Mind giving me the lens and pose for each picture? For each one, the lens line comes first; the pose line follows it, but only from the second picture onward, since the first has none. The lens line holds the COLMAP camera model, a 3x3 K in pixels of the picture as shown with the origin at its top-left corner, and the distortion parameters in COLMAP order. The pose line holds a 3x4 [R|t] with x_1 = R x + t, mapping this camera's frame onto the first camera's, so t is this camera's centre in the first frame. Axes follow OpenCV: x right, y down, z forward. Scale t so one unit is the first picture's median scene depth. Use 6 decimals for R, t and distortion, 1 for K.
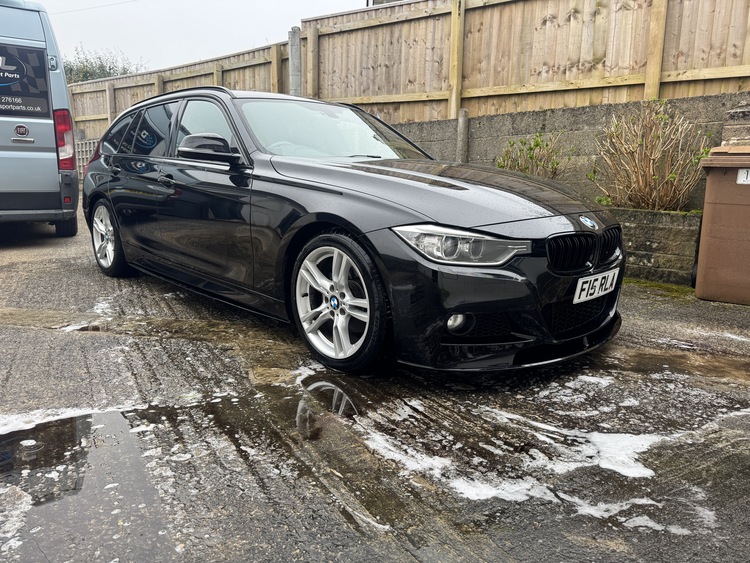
lens RADIAL K [[530.6, 0, 373.9], [0, 530.6, 281.6], [0, 0, 1]] dist [0.009392, -0.003005]
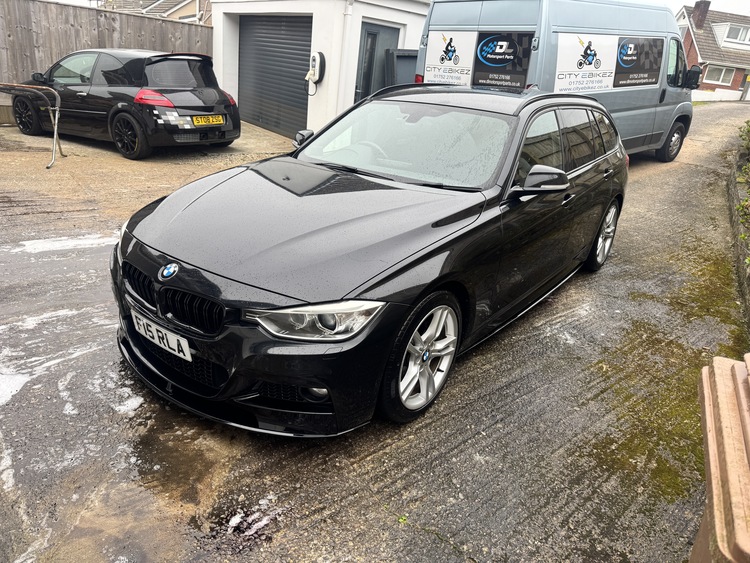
lens RADIAL K [[530.6, 0, 371.7], [0, 530.6, 282.4], [0, 0, 1]] dist [0.009392, -0.003005]
pose [[0.141649, 0.370312, -0.918044, 1.380758], [-0.261260, 0.908498, 0.326150, -0.521930], [0.954819, 0.193649, 0.225436, 1.169825]]
